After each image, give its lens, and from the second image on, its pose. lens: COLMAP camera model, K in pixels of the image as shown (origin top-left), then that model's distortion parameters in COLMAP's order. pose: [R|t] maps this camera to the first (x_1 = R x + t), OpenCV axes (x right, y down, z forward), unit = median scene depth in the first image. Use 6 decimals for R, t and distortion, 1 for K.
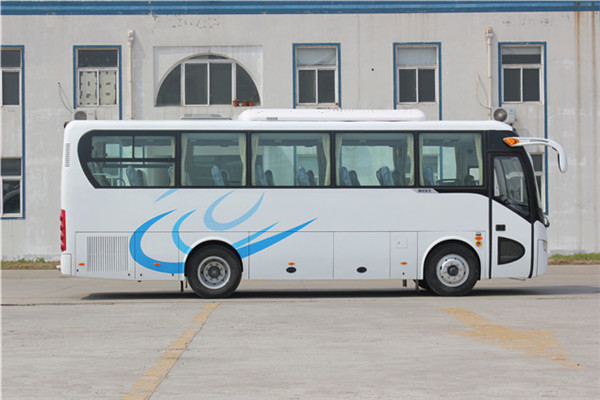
lens RADIAL K [[1224.5, 0, 300.0], [0, 1224.5, 200.0], [0, 0, 1]] dist [0.010081, 0.070453]
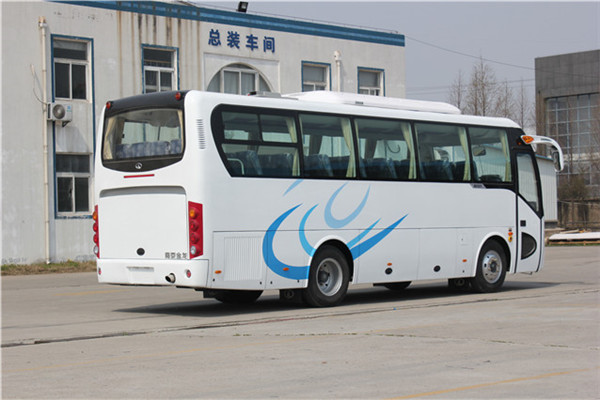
lens RADIAL K [[1224.5, 0, 300.0], [0, 1224.5, 200.0], [0, 0, 1]] dist [0.010081, 0.070453]
pose [[0.738233, 0.007225, 0.674507, -0.655510], [-0.001289, 0.999956, -0.009300, 0.012687], [-0.674544, 0.005997, 0.738210, 0.366609]]
